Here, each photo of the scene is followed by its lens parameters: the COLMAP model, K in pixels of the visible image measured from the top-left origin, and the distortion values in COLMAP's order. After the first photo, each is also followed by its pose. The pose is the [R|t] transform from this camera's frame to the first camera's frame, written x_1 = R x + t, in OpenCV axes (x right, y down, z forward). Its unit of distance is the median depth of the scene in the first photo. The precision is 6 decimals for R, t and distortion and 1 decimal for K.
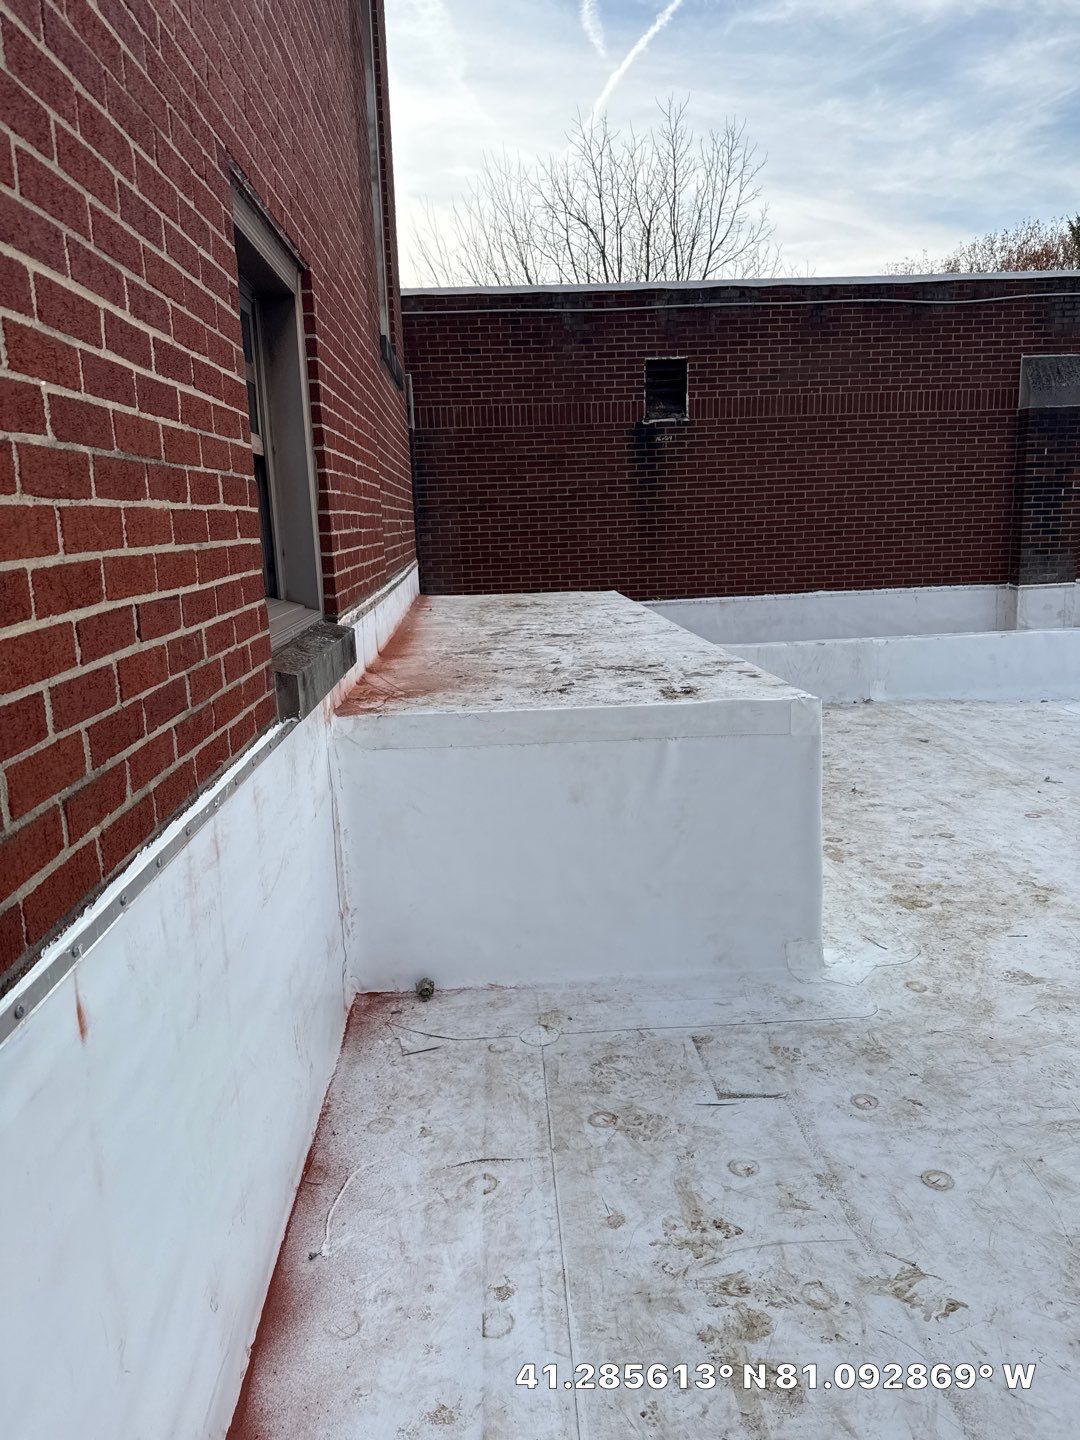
lens RADIAL K [[999.8, 0, 540.7], [0, 999.8, 722.6], [0, 0, 1]] dist [0.013574, -0.006886]
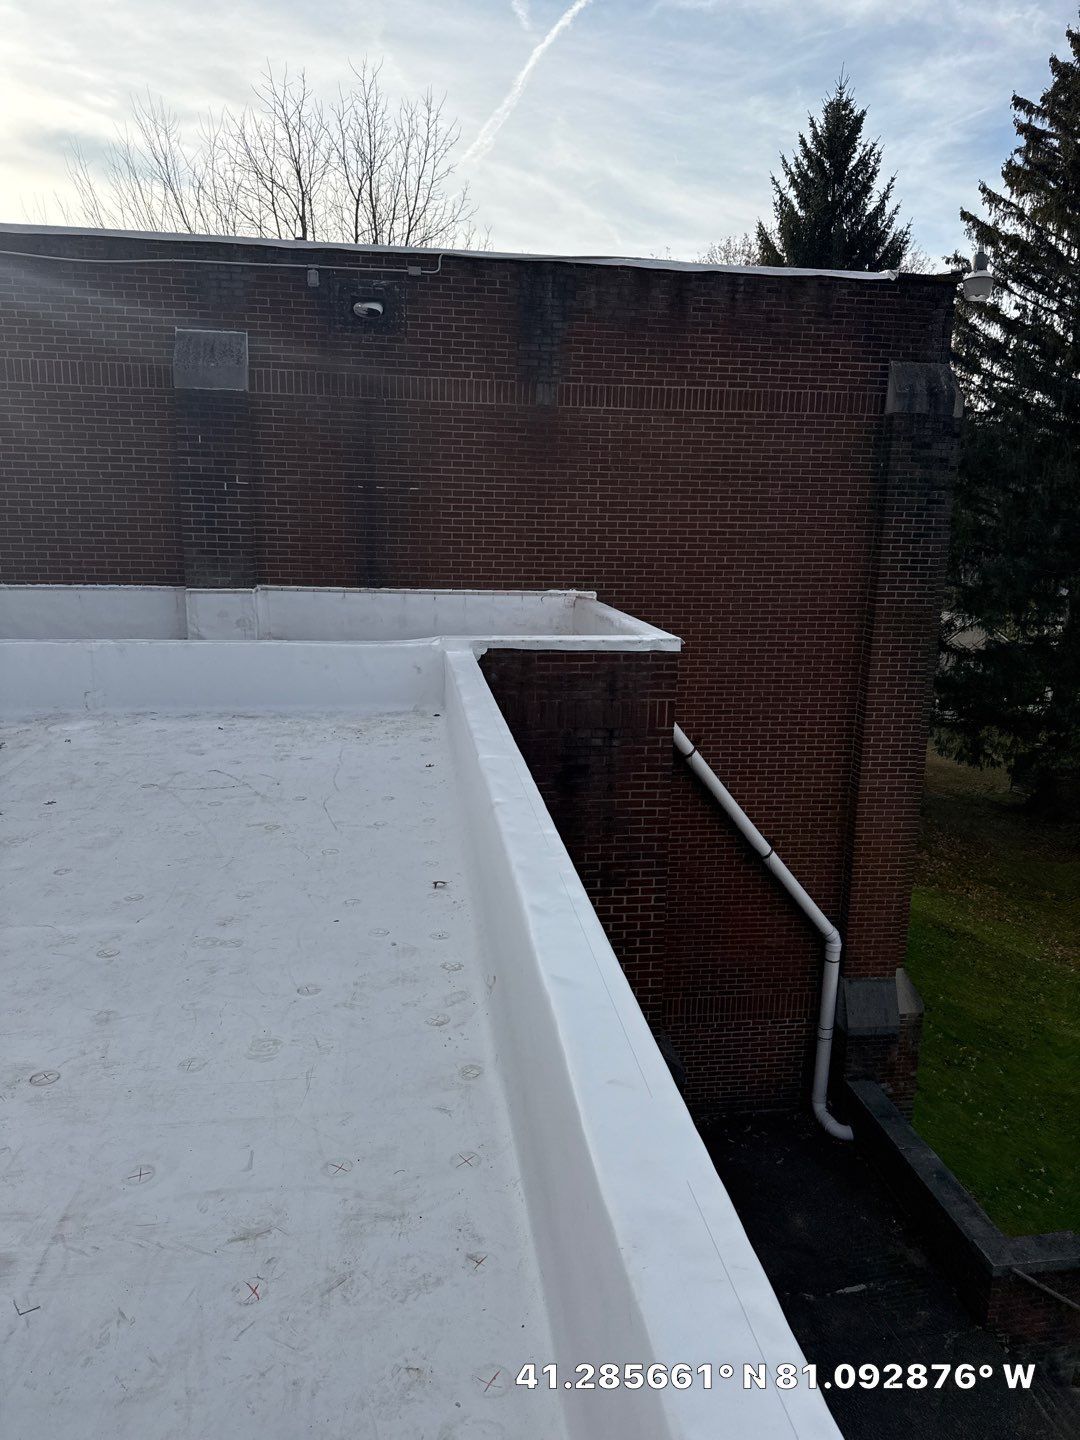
lens RADIAL K [[999.8, 0, 561.4], [0, 999.8, 752.7], [0, 0, 1]] dist [0.013574, -0.006886]
pose [[0.994979, 0.036589, 0.093154, 0.732783], [-0.040163, 0.998516, 0.036790, -0.036088], [-0.091669, -0.040347, 0.994972, 0.067543]]
